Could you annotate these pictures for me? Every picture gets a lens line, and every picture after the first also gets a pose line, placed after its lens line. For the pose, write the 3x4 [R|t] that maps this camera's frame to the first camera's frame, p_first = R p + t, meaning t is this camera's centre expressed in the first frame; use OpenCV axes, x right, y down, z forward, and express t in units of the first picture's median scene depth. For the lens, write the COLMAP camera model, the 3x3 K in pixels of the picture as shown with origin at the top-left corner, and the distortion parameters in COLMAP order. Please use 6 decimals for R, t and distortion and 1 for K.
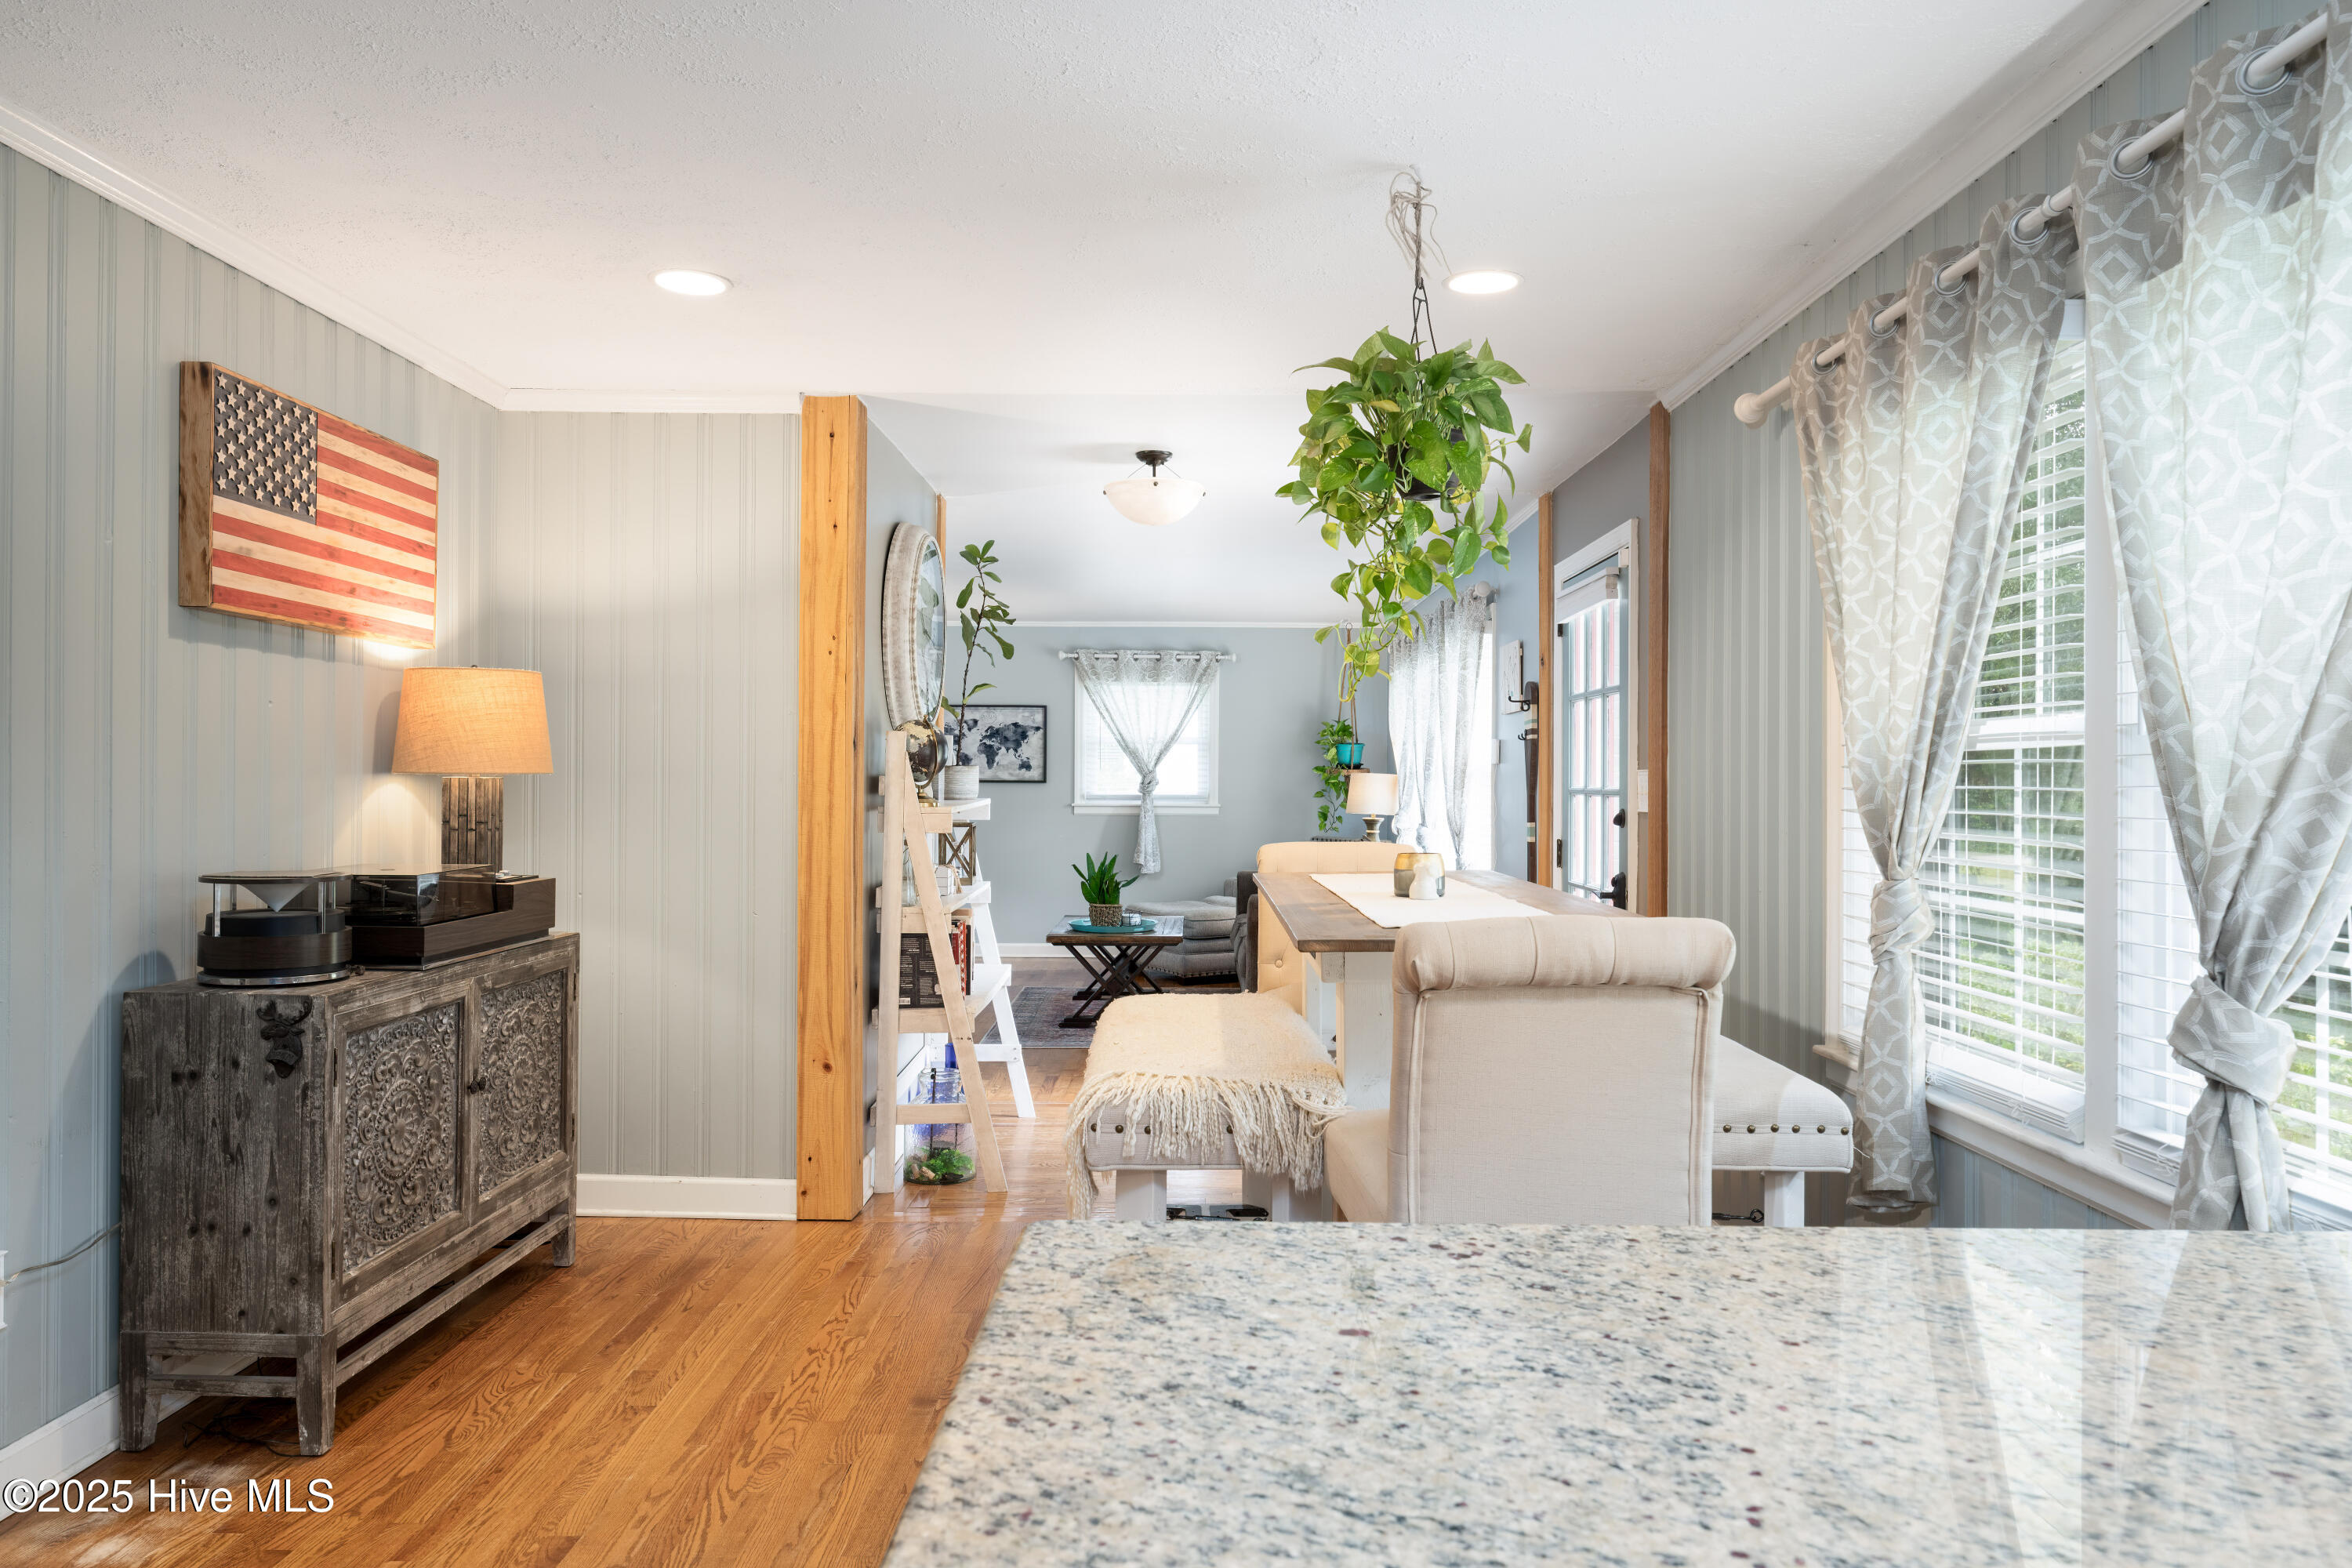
lens RADIAL K [[1578.2, 0, 1165.9], [0, 1578.2, 783.8], [0, 0, 1]] dist [0.007214, 0.003645]
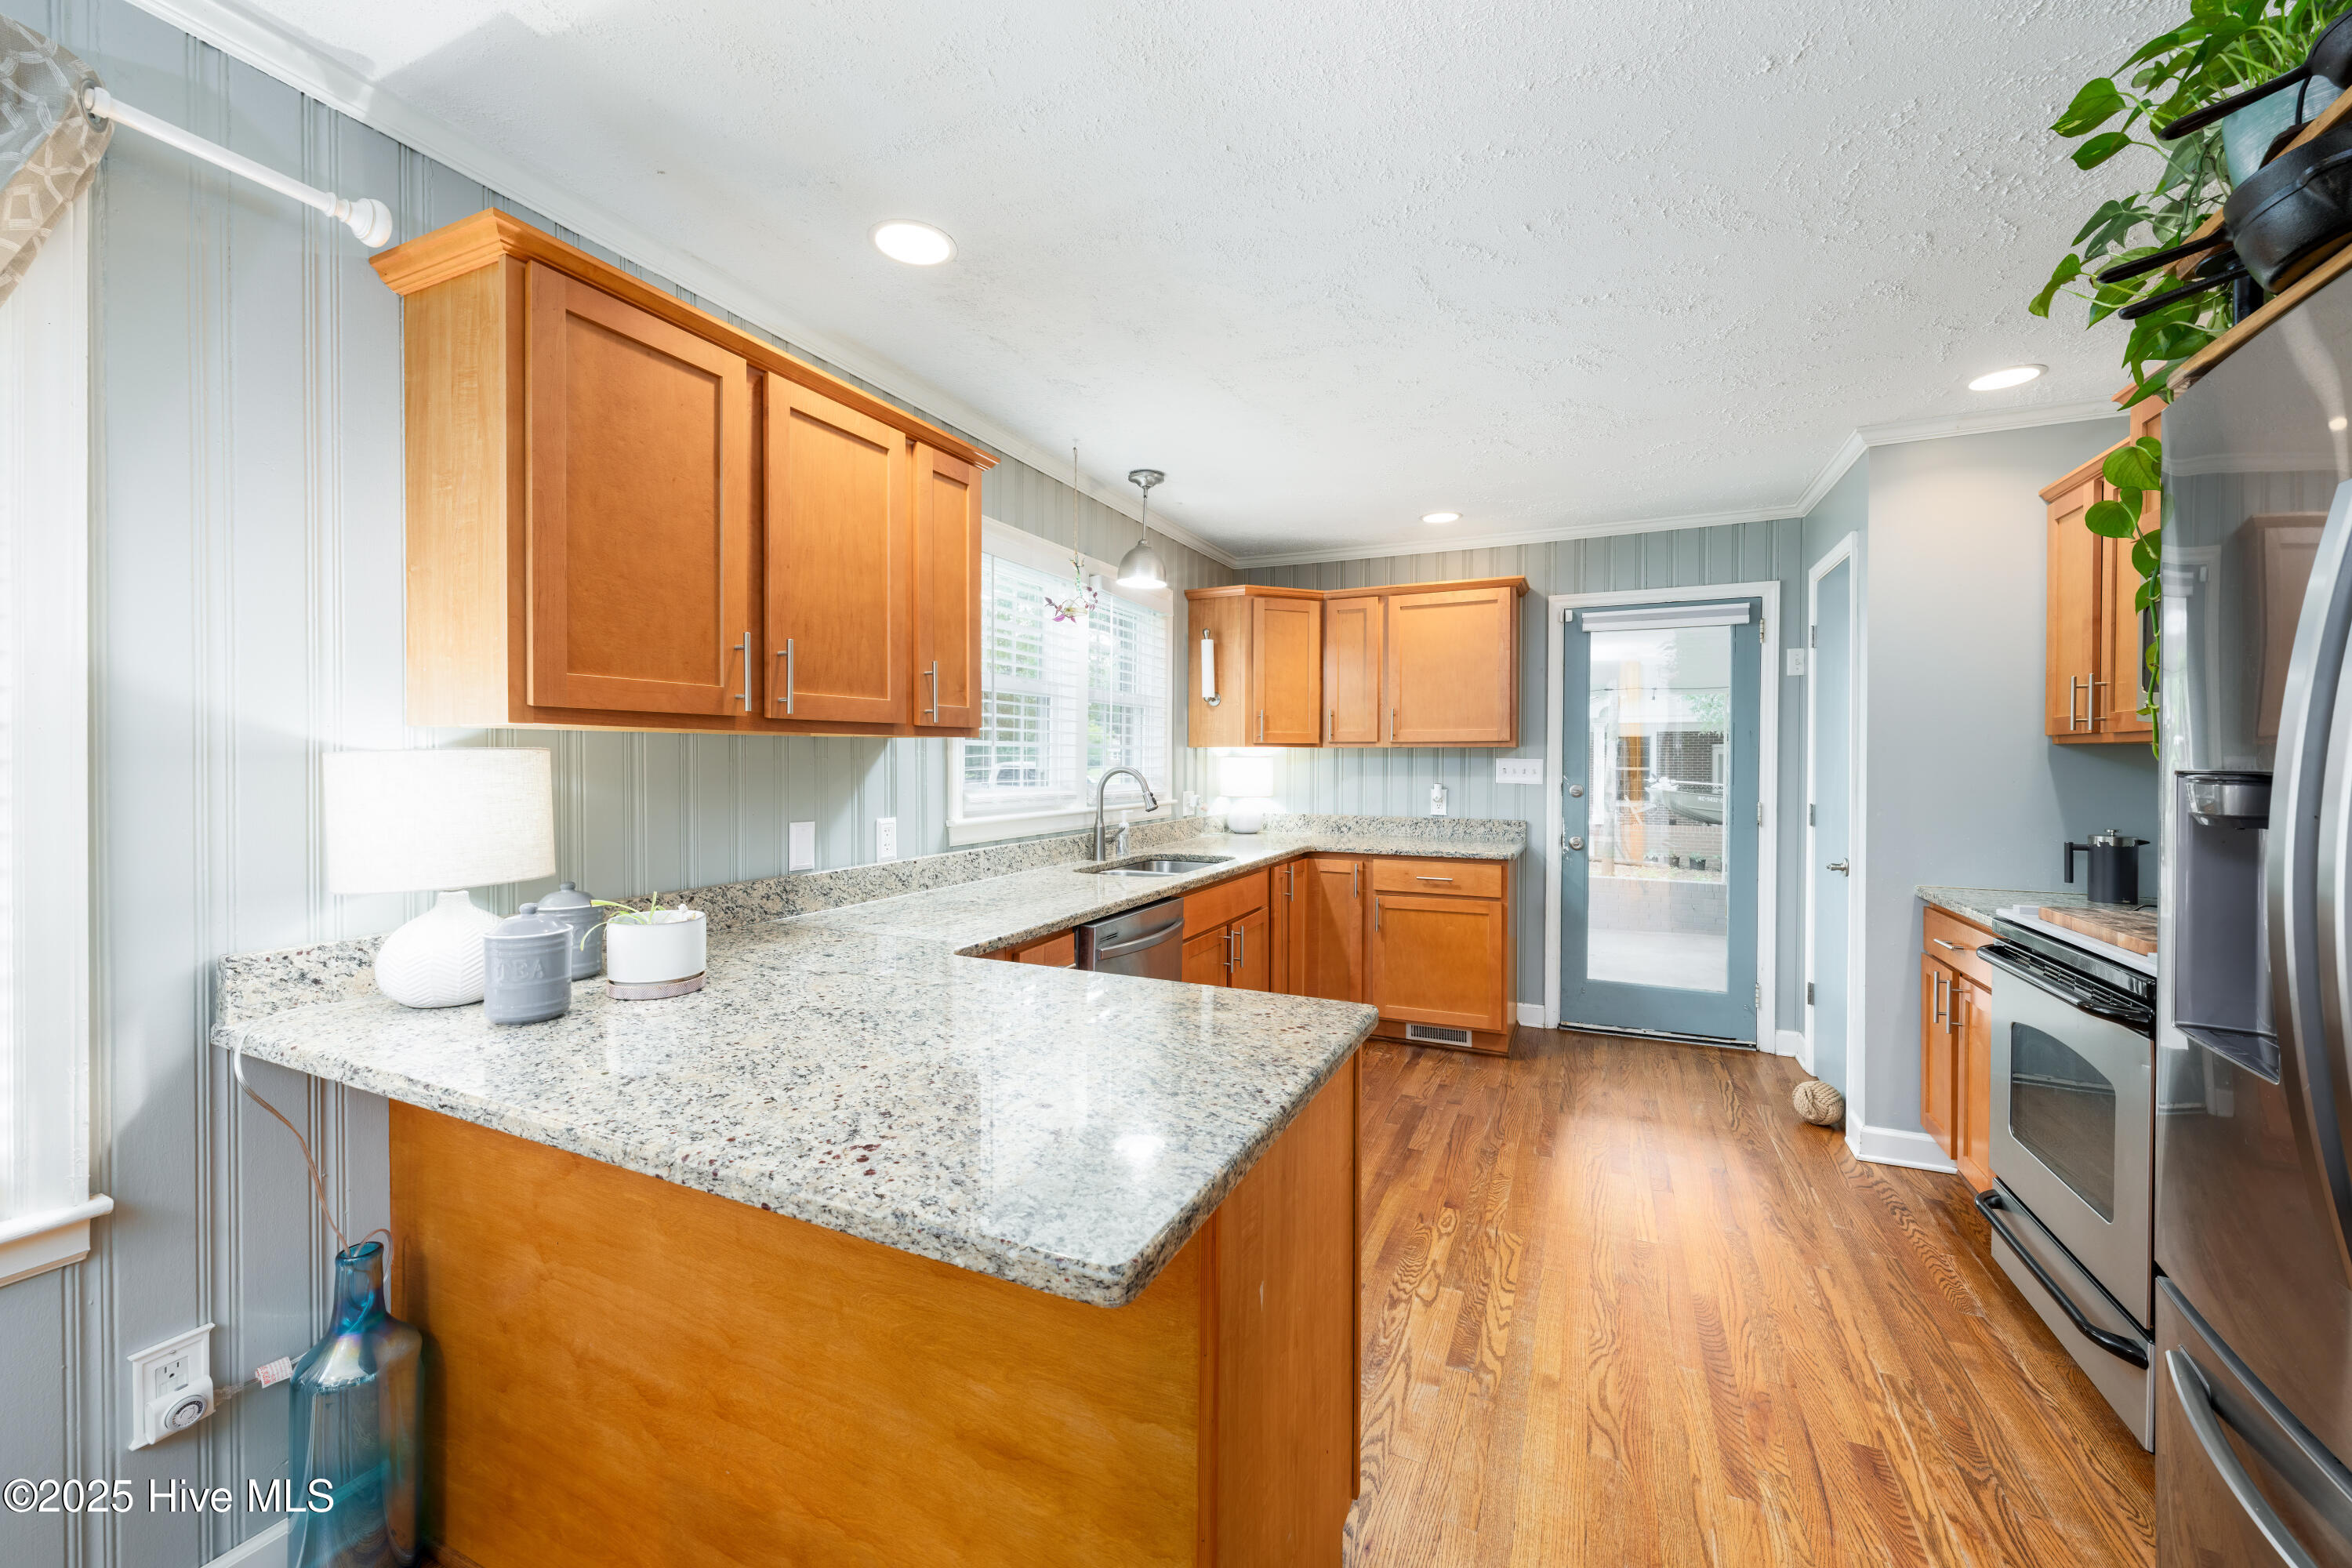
lens RADIAL K [[905.8, 0, 1183.4], [0, 905.8, 759.5], [0, 0, 1]] dist [-0.002809, 0.000595]
pose [[-0.914943, -0.009322, 0.403475, -0.094056], [-0.009638, 0.999953, 0.001248, -0.008425], [-0.403467, -0.002747, -0.914990, 0.414123]]
